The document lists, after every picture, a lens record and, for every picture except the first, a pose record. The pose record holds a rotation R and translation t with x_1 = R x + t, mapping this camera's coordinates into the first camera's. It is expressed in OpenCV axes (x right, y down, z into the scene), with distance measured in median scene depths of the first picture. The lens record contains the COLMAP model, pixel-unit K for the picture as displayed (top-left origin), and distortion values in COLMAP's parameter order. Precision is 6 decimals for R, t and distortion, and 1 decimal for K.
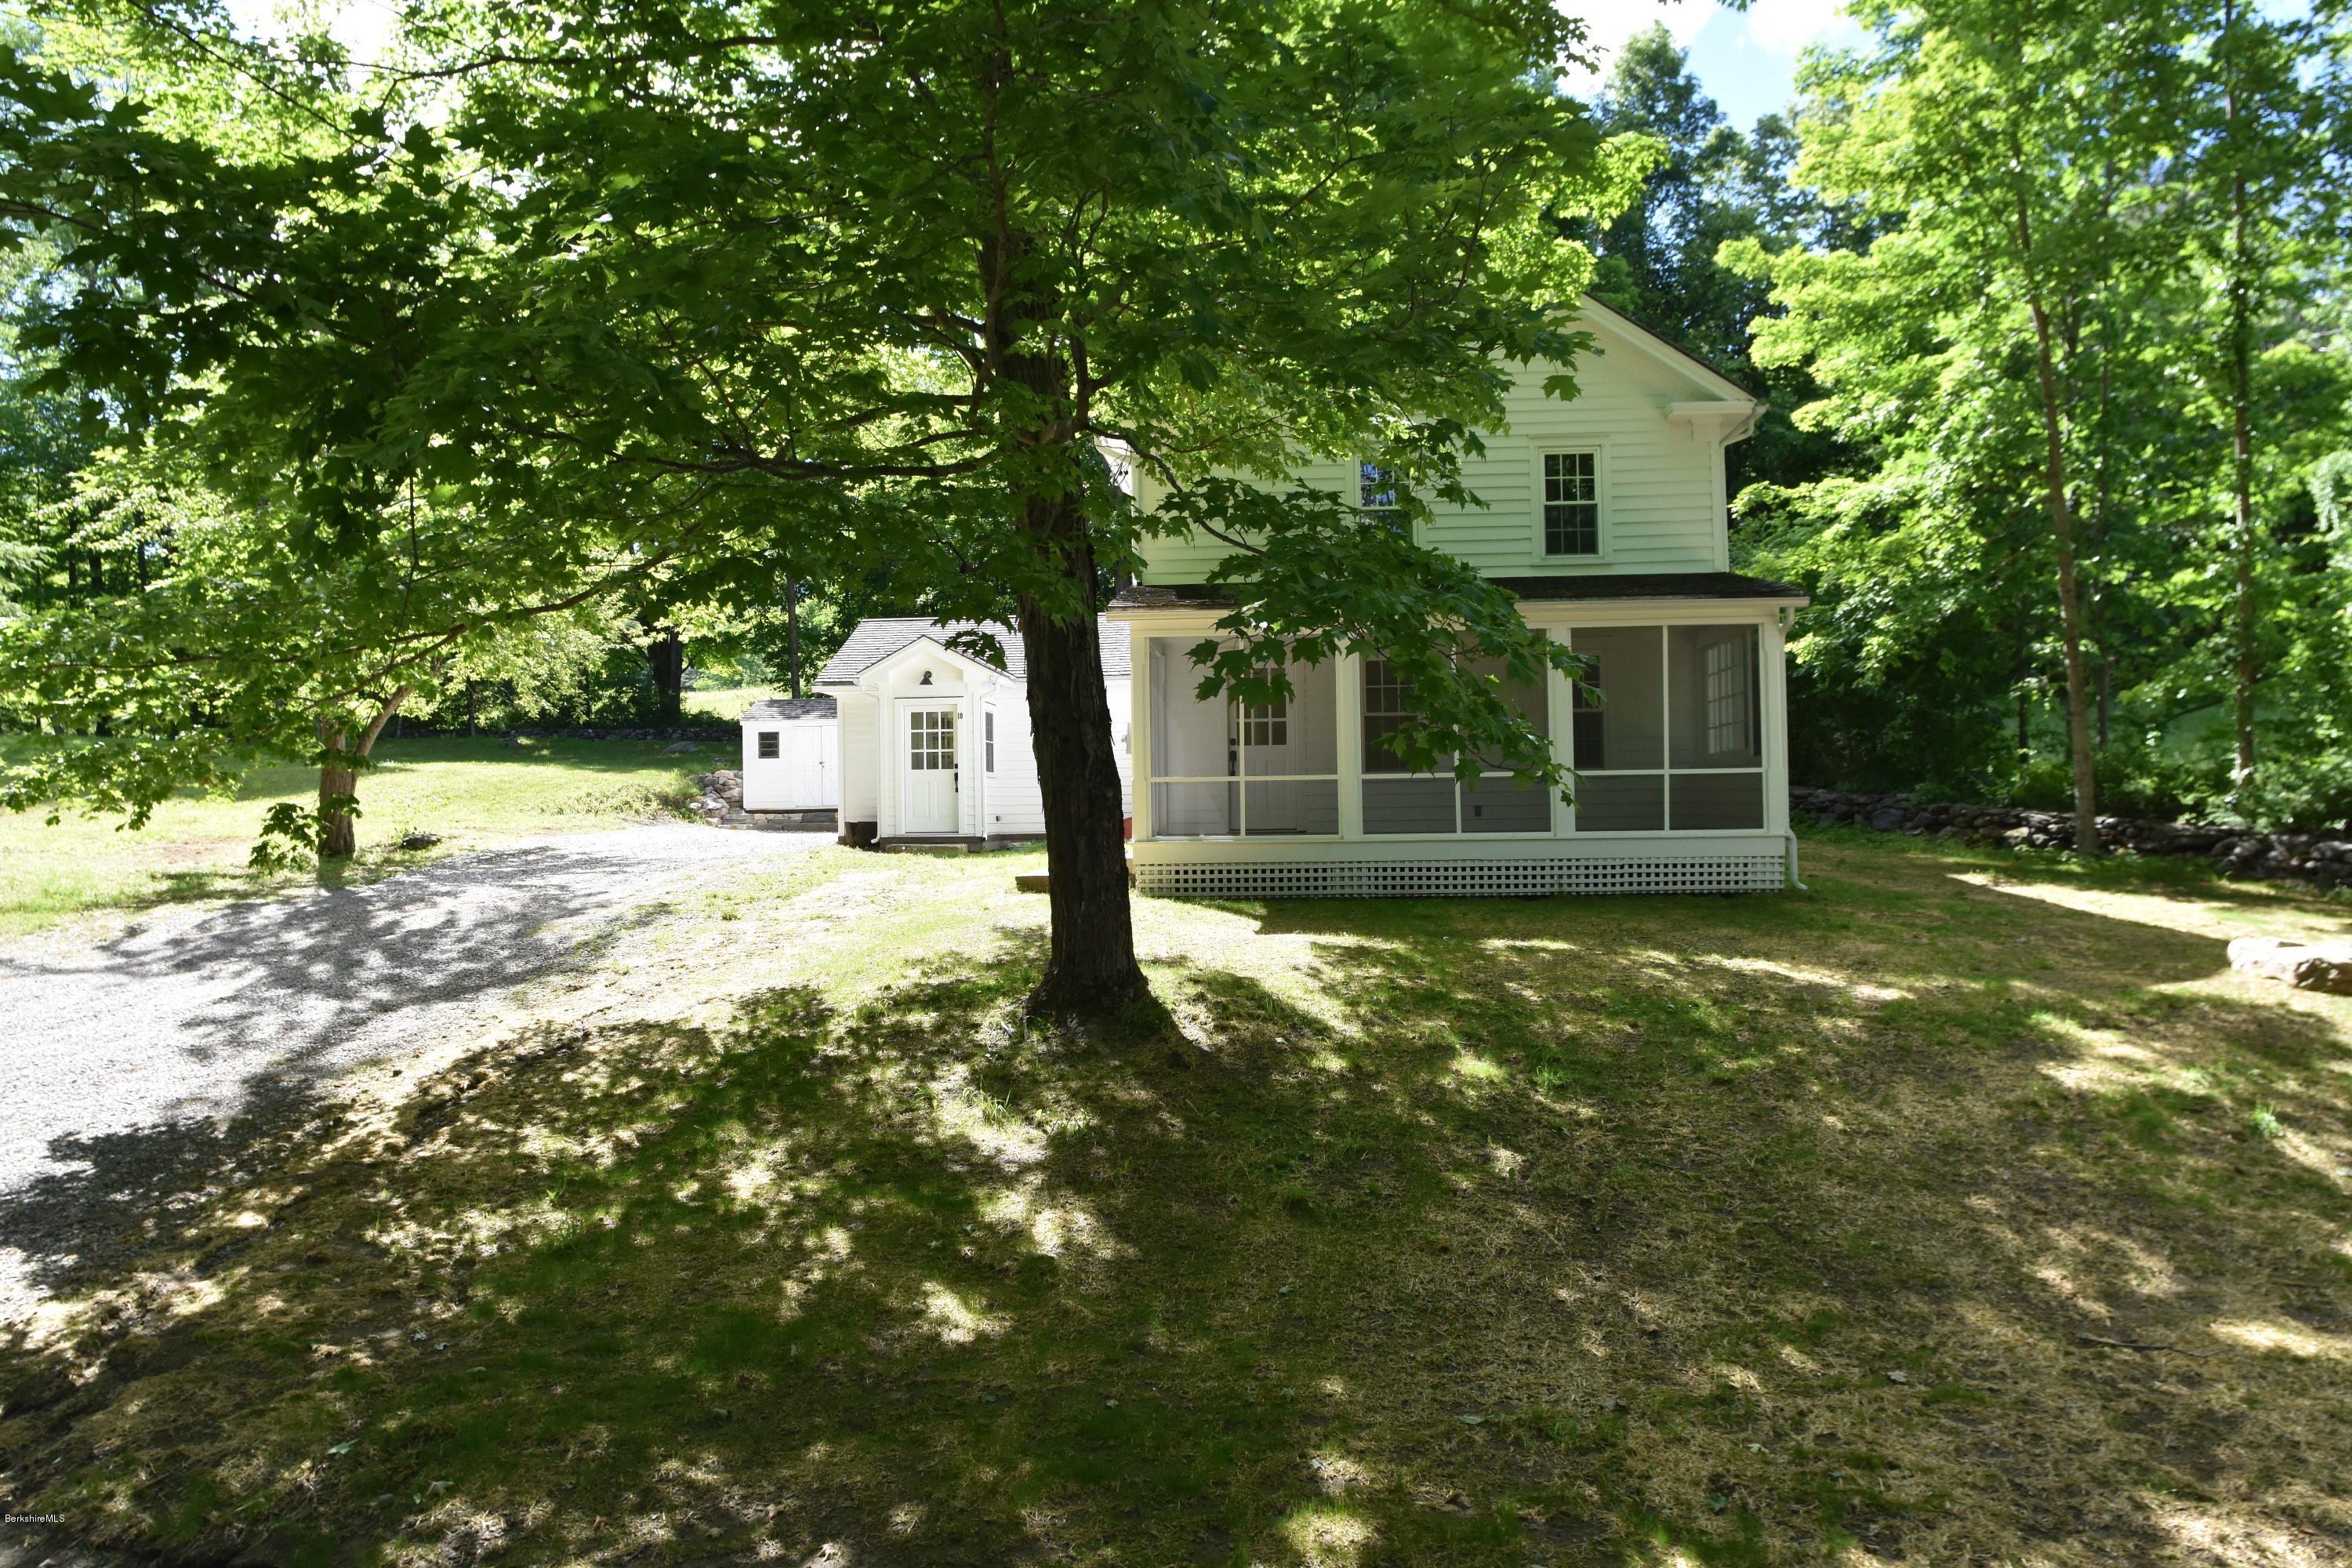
lens RADIAL K [[1452.6, 0, 1167.2], [0, 1452.6, 791.7], [0, 0, 1]] dist [-0.080062, 0.042580]
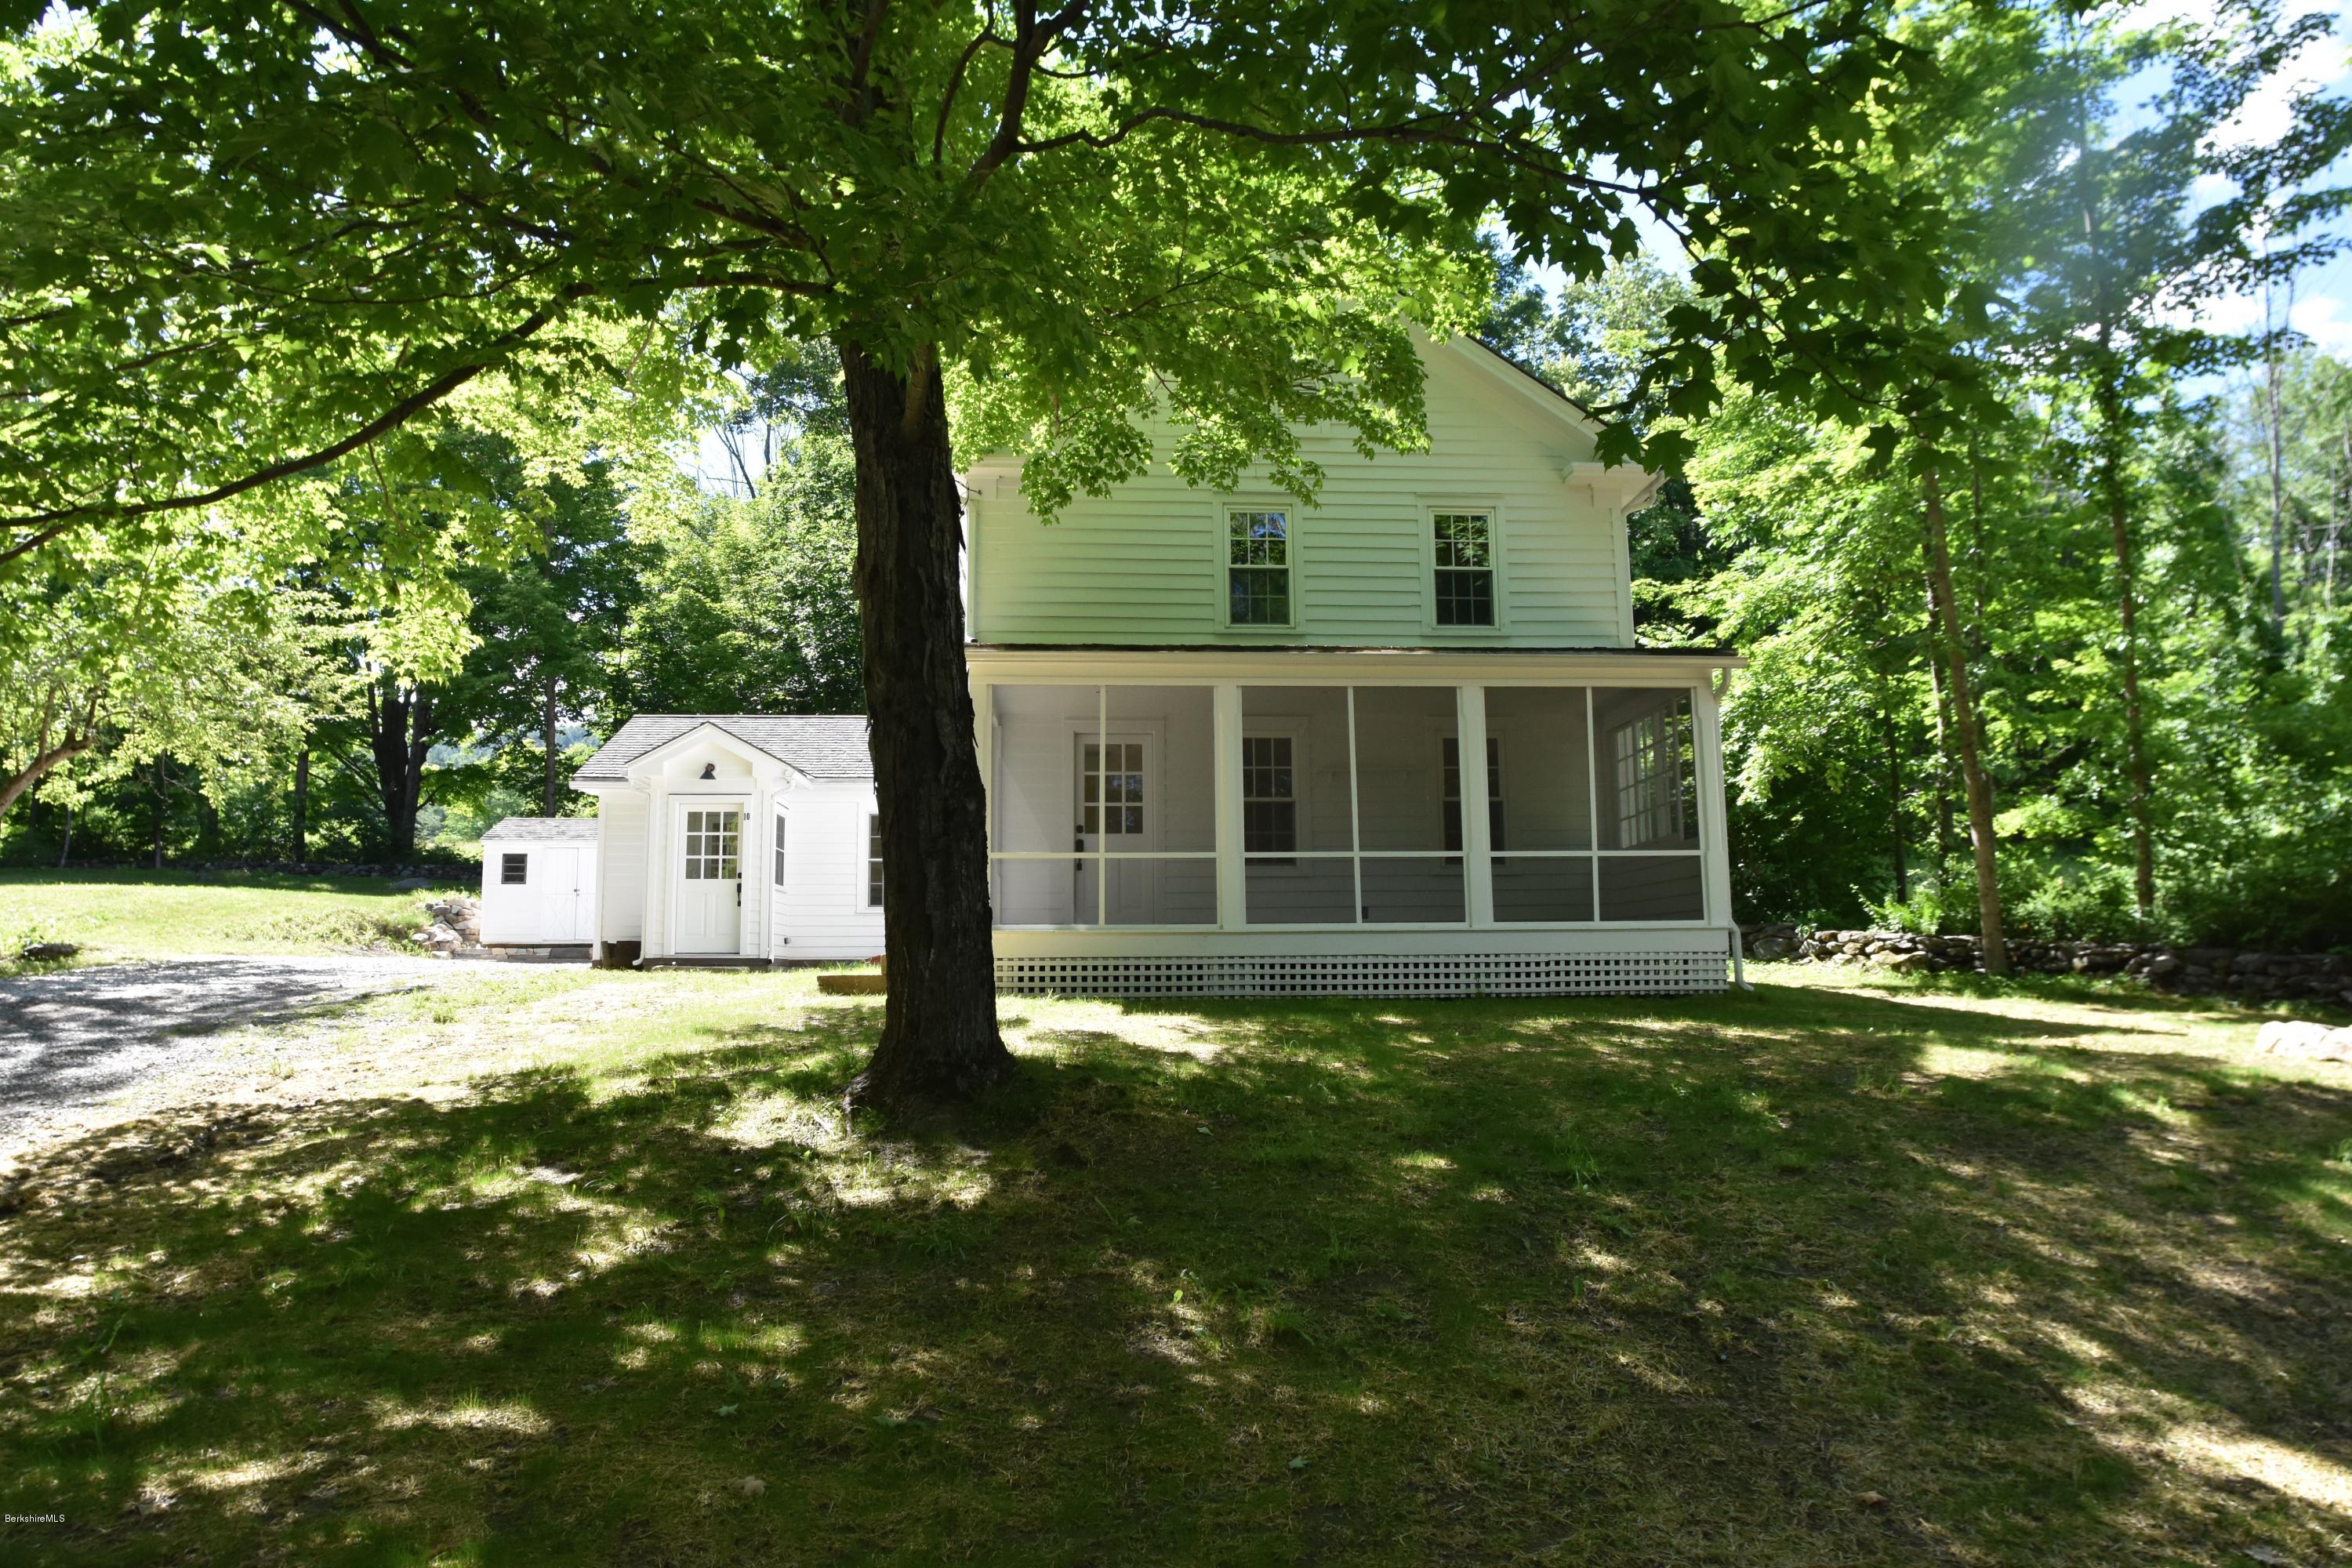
lens RADIAL K [[1516.1, 0, 1176.0], [0, 1516.1, 784.0], [0, 0, 1]] dist [-0.080451, 0.048030]
pose [[0.989509, 0.025592, 0.142184, -0.021790], [-0.008129, 0.992489, -0.122065, 0.039934], [-0.144240, 0.119629, 0.982285, 0.100352]]
